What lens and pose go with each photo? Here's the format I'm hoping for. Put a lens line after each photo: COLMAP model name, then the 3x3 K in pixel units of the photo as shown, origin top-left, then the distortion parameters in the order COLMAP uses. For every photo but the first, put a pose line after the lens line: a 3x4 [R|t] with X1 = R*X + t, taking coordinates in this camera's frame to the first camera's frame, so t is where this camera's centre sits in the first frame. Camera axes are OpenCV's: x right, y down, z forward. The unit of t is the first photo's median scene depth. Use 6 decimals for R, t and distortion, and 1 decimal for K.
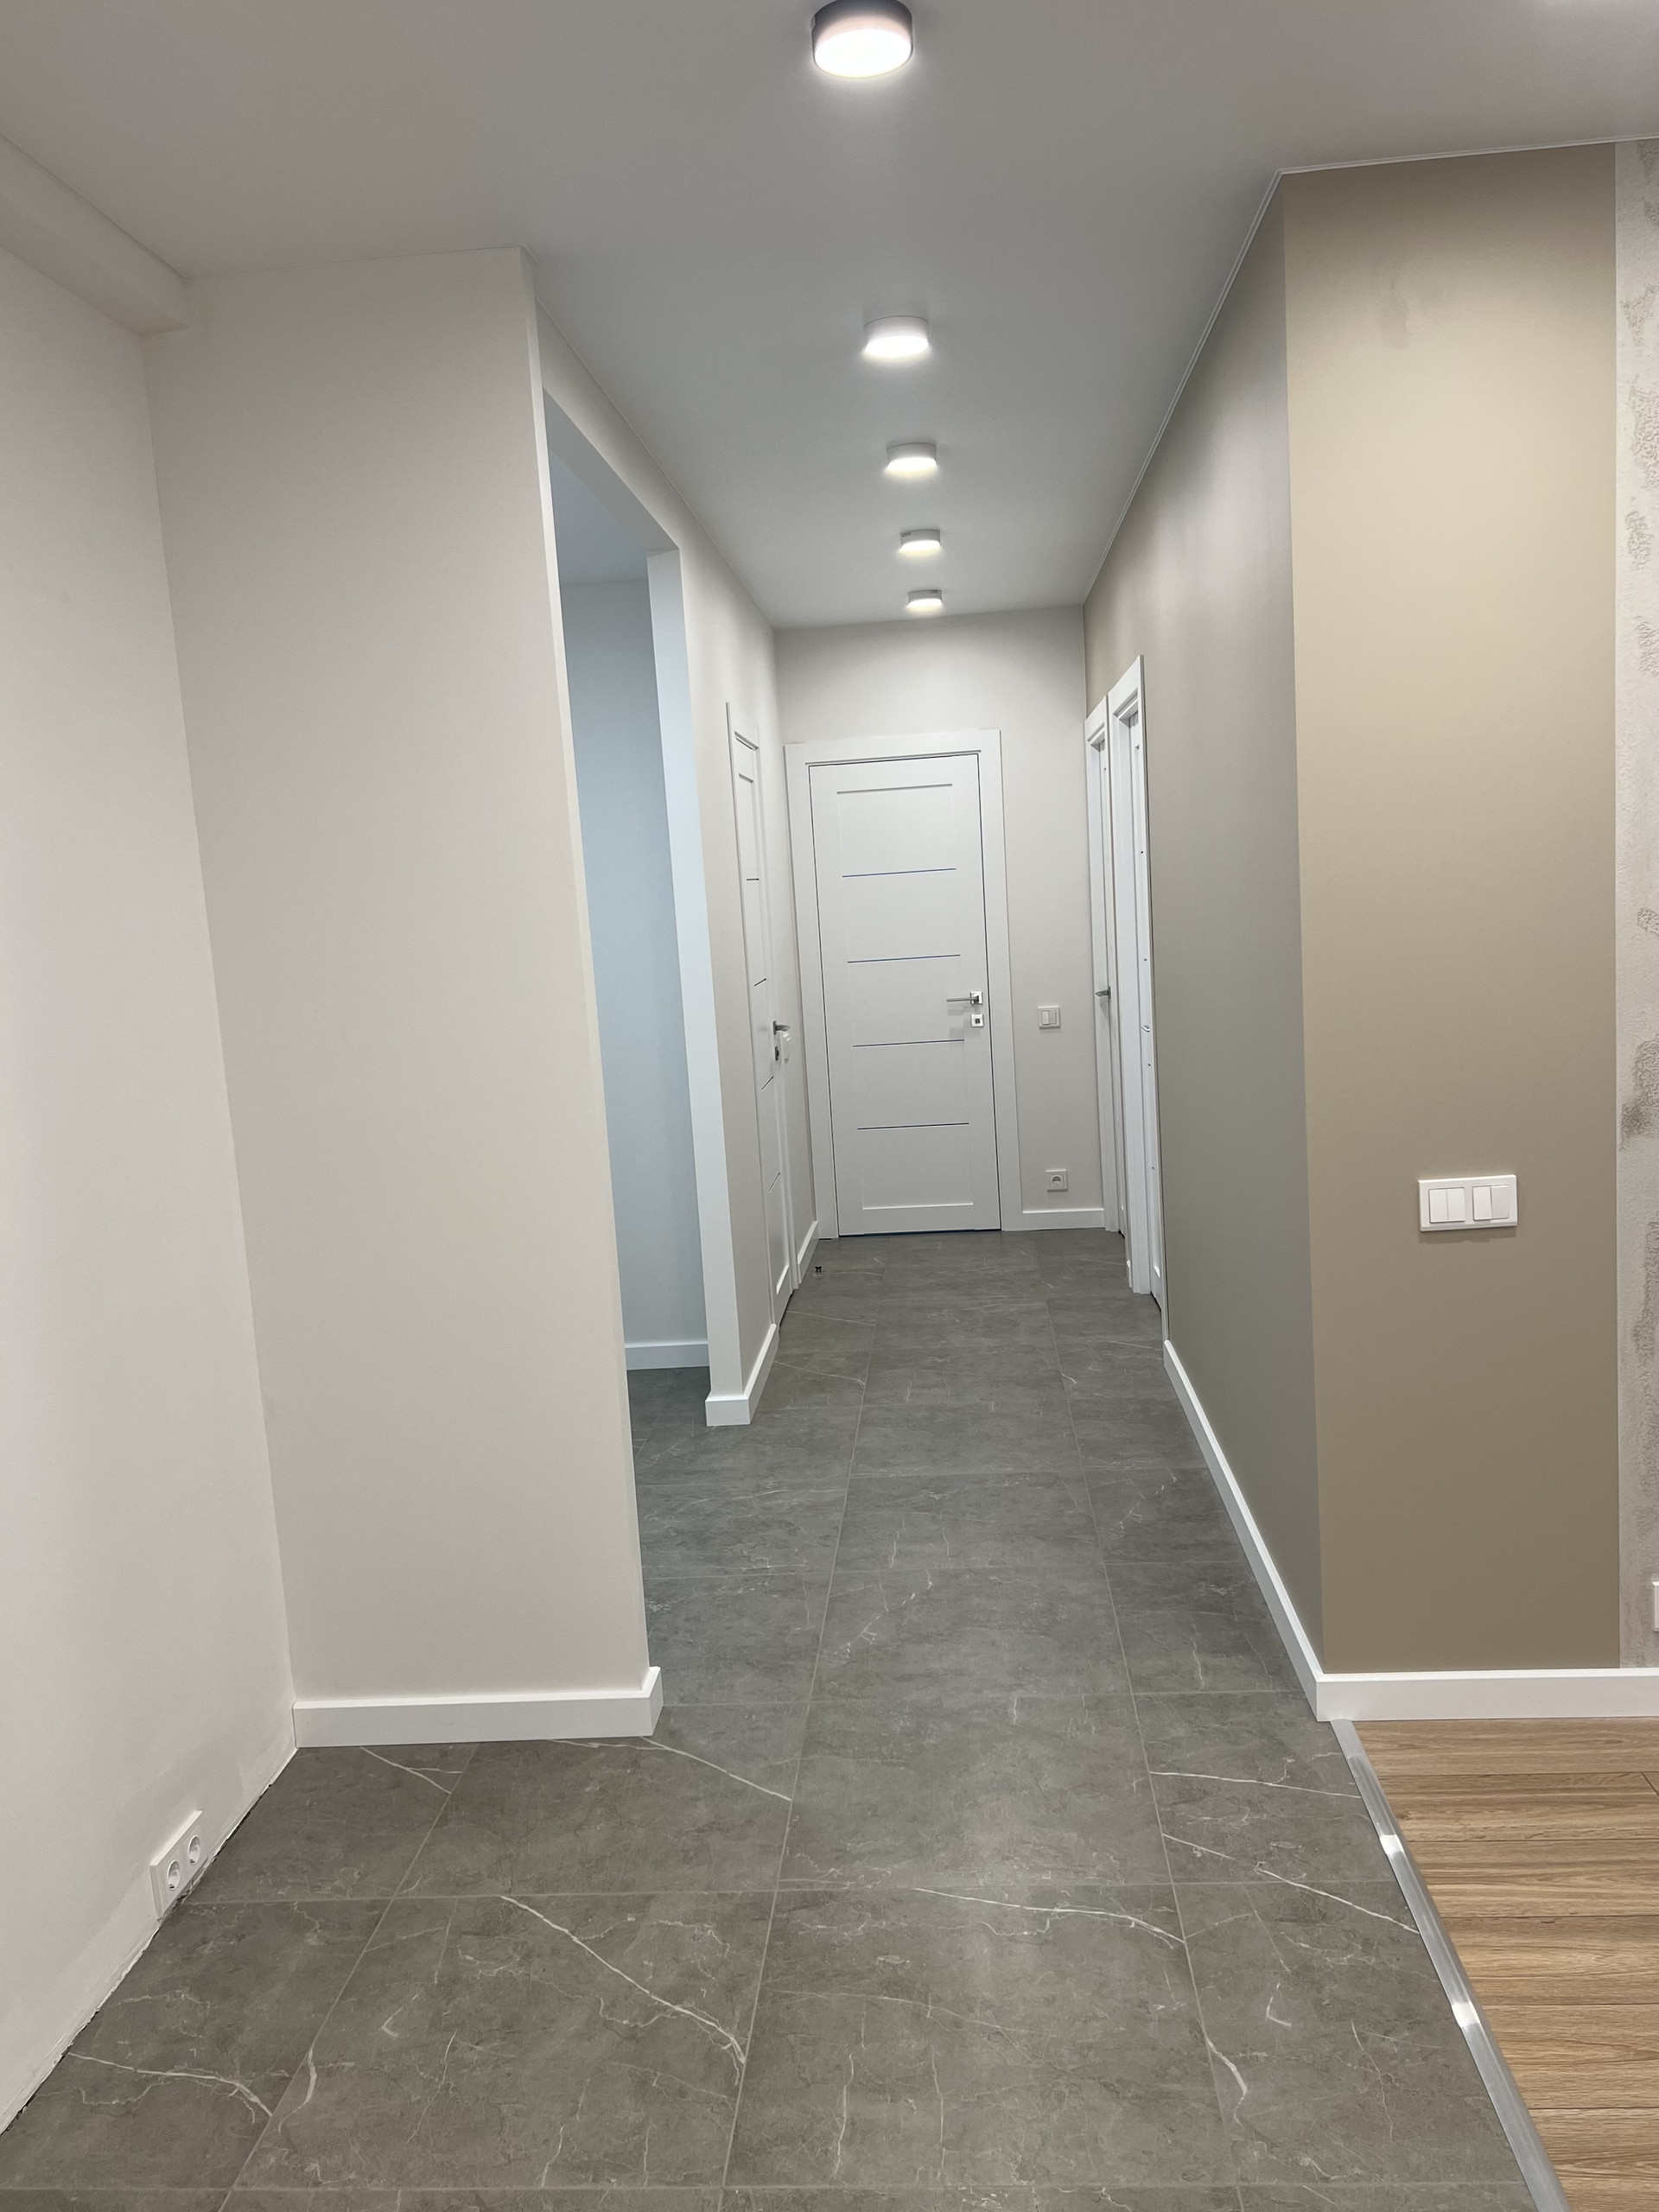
lens RADIAL K [[1709.9, 0, 834.5], [0, 1709.9, 1113.7], [0, 0, 1]] dist [0.044795, -0.043951]
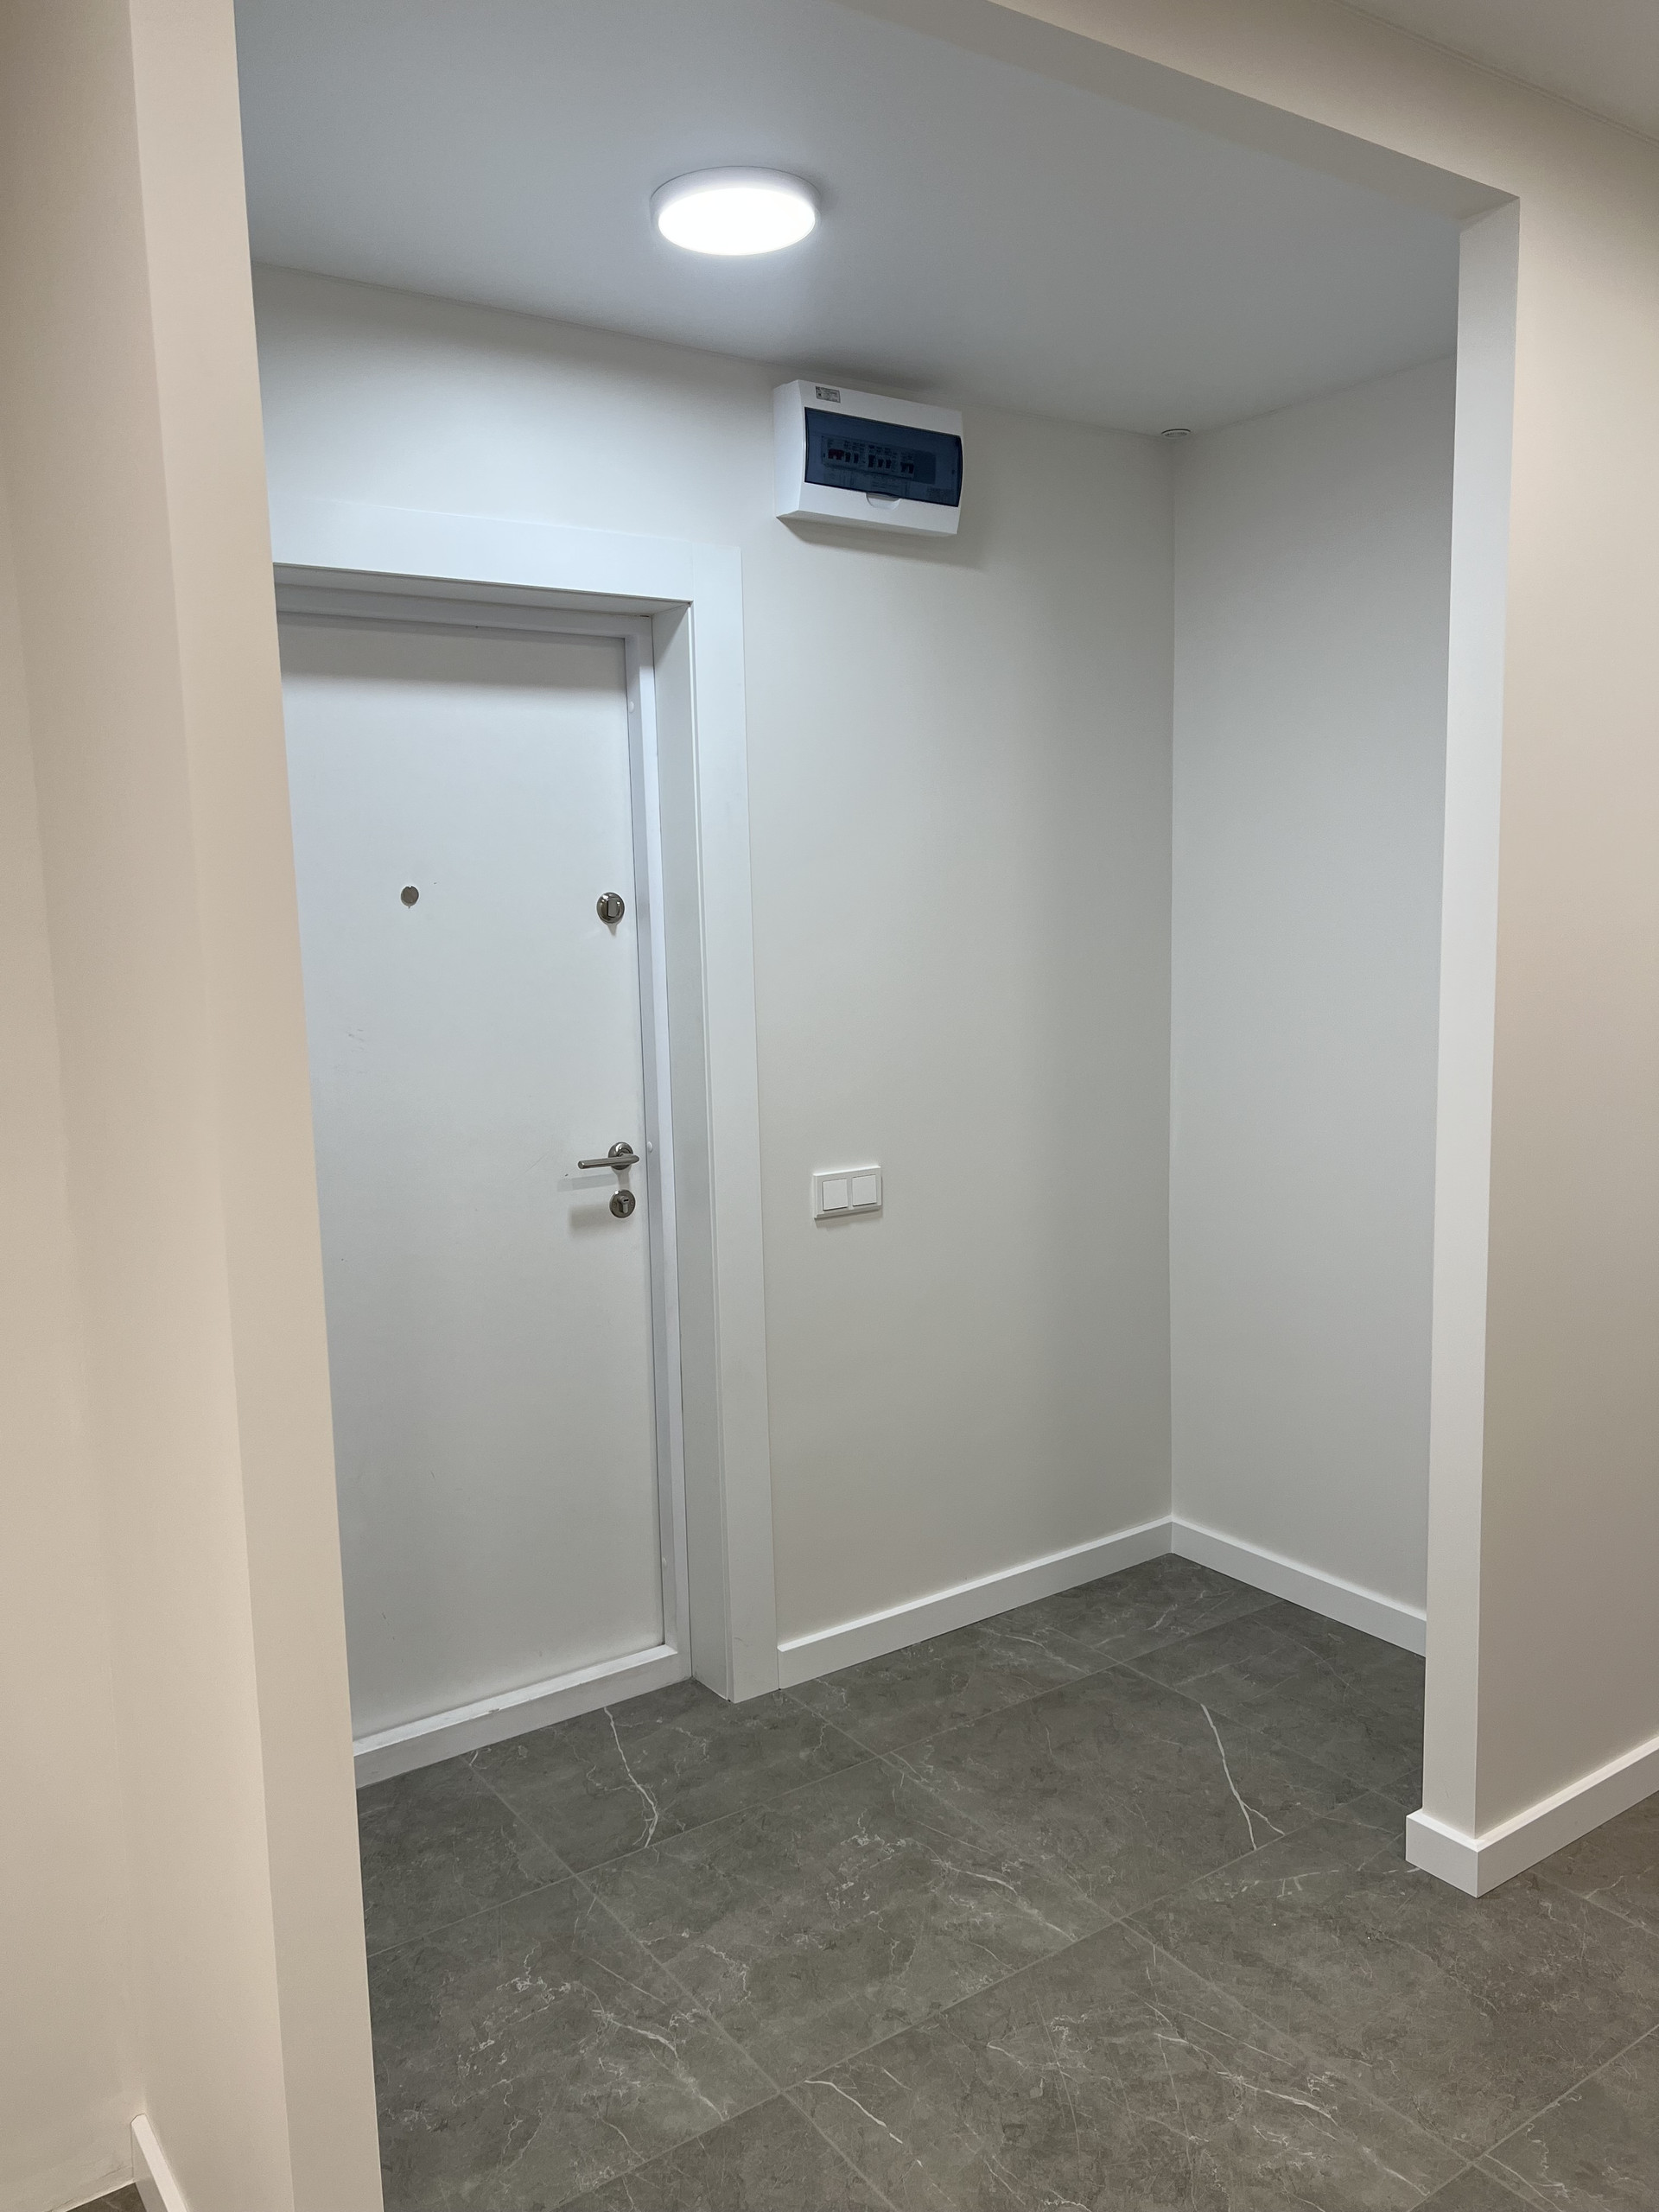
lens RADIAL K [[1655.3, 0, 833.7], [0, 1655.3, 1120.0], [0, 0, 1]] dist [0.055254, -0.060109]
pose [[0.629793, 0.158296, -0.760462, 0.305021], [-0.128431, 0.986761, 0.099039, -0.140751], [0.766072, 0.035293, 0.641785, 0.839701]]
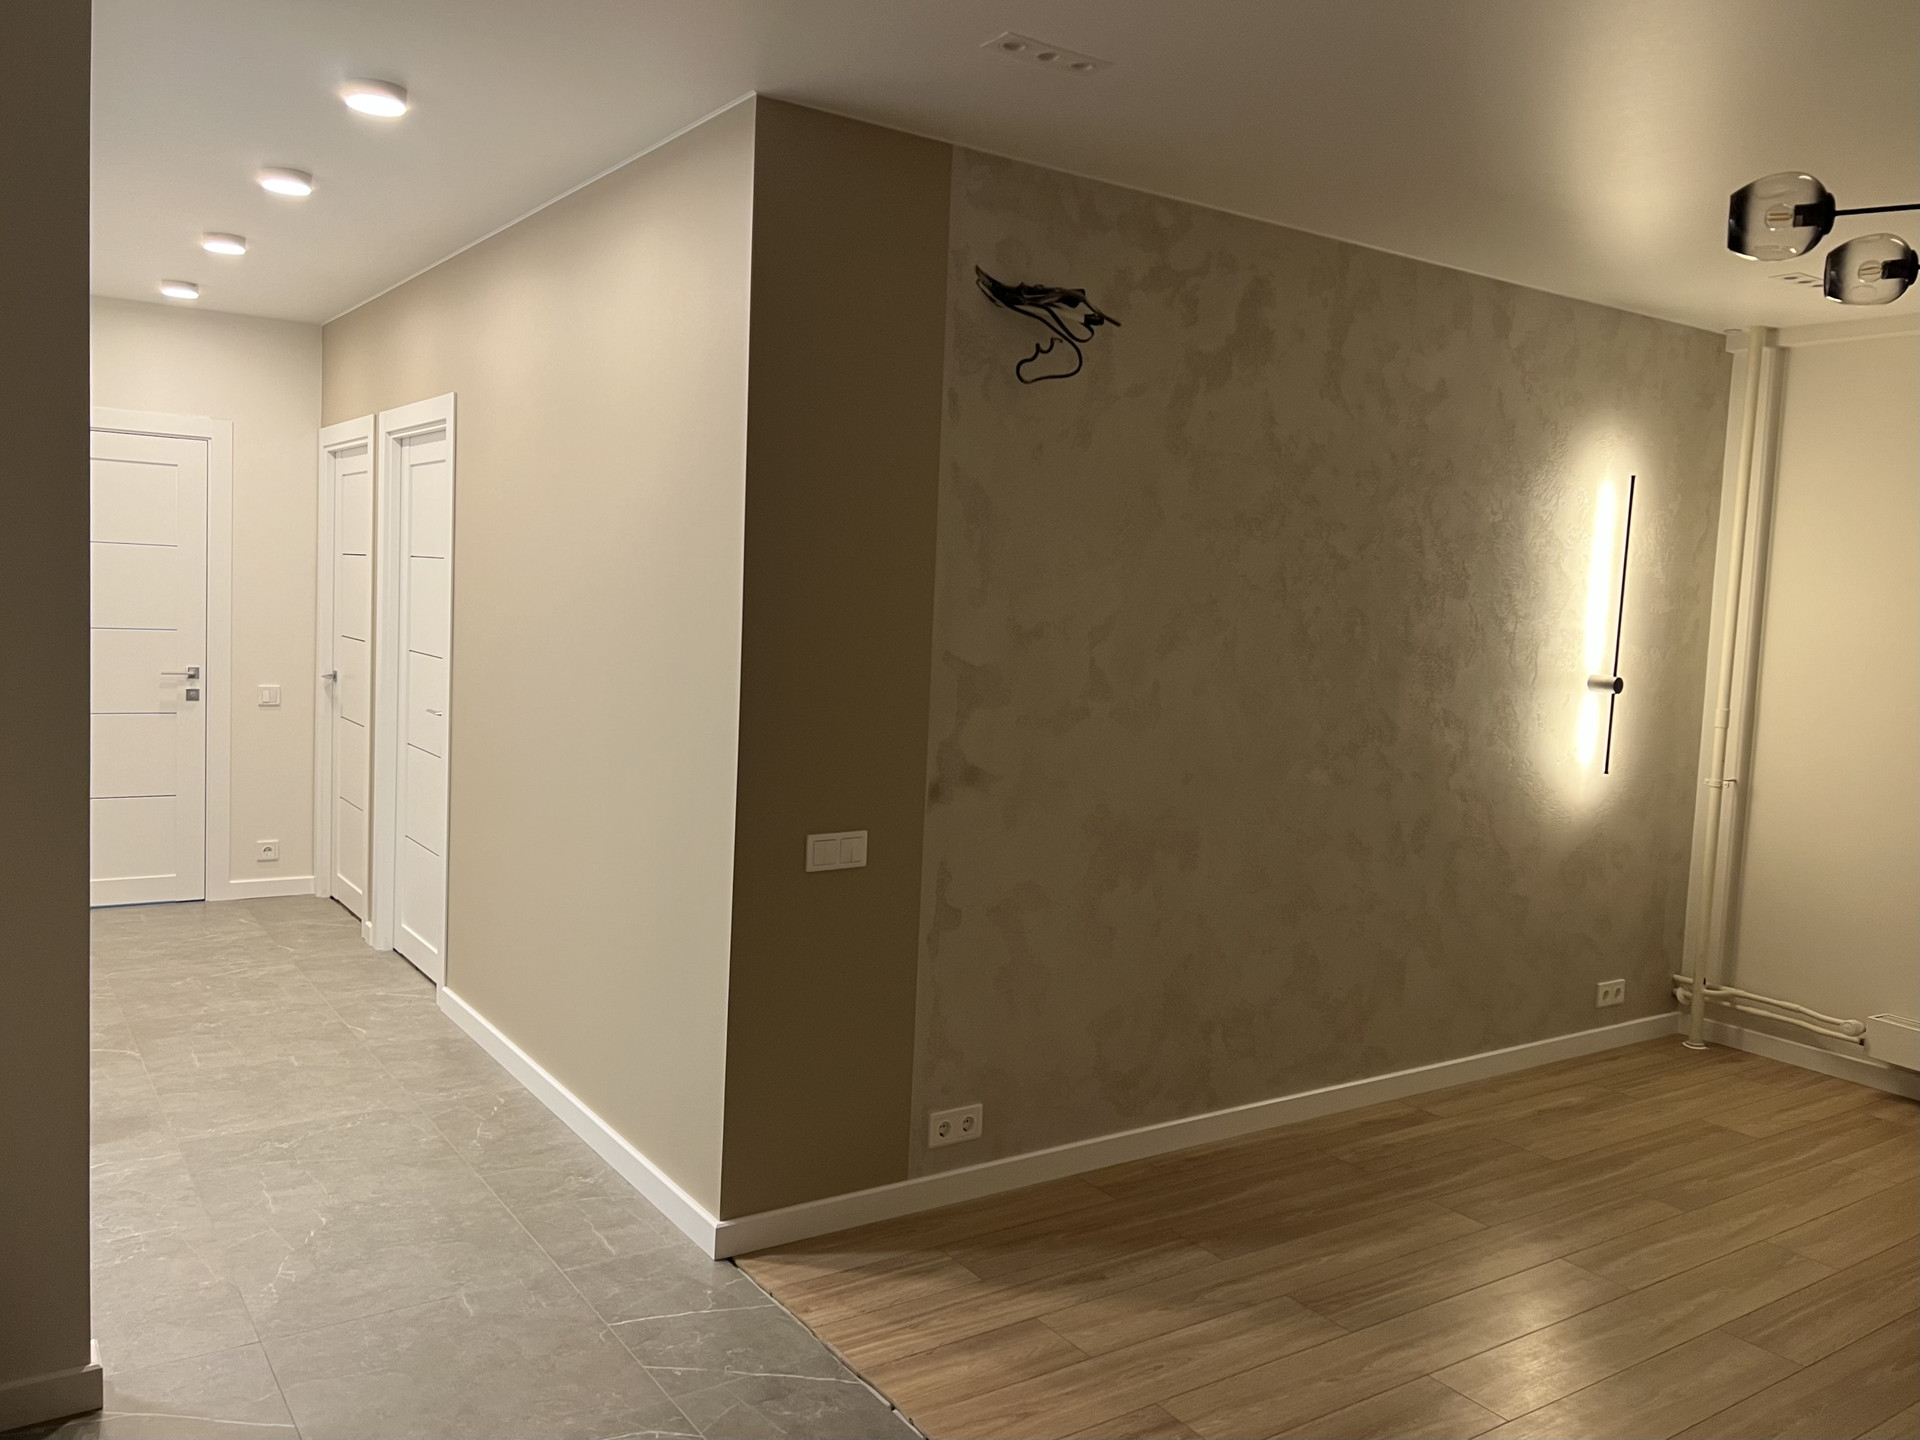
lens RADIAL K [[1484.2, 0, 984.1], [0, 1484.2, 704.5], [0, 0, 1]] dist [0.044795, -0.043951]
pose [[0.770045, 0.051067, 0.635942, -0.304549], [-0.010525, 0.997673, -0.067370, 0.013626], [-0.637902, 0.045184, 0.768791, -0.000852]]
